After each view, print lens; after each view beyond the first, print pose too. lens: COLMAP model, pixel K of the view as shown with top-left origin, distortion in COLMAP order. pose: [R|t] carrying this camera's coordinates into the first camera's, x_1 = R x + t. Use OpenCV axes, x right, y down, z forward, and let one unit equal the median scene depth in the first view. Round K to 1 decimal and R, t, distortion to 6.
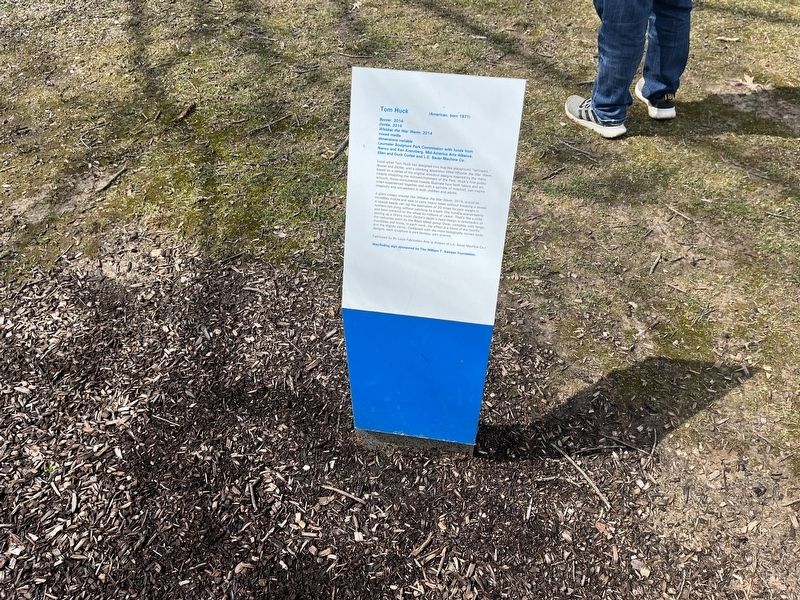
lens RADIAL K [[652.0, 0, 400.0], [0, 652.0, 300.0], [0, 0, 1]] dist [0.106565, -0.168901]
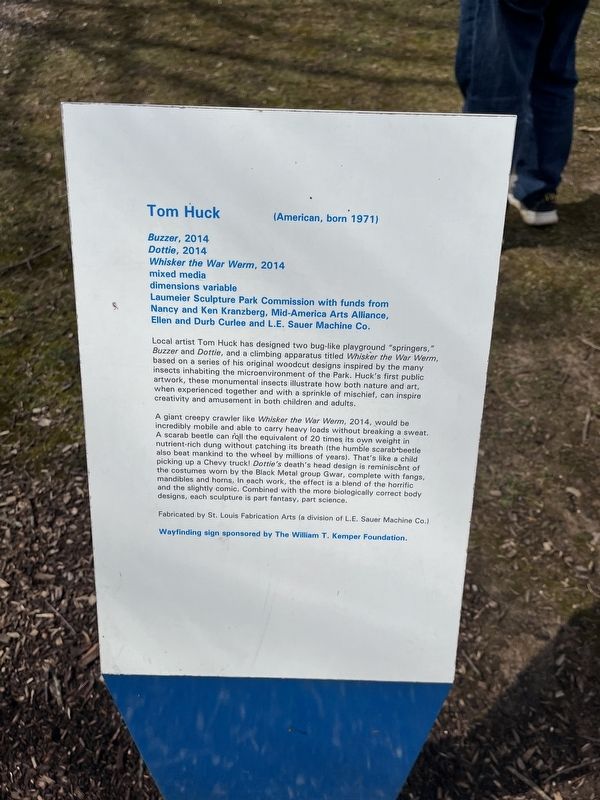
lens RADIAL K [[652.0, 0, 300.0], [0, 652.0, 400.0], [0, 0, 1]] dist [0.106565, -0.168901]
pose [[0.990206, -0.081783, 0.113157, 0.003963], [0.085571, 0.995909, -0.029023, -0.098206], [-0.110320, 0.038422, 0.993153, 0.372232]]
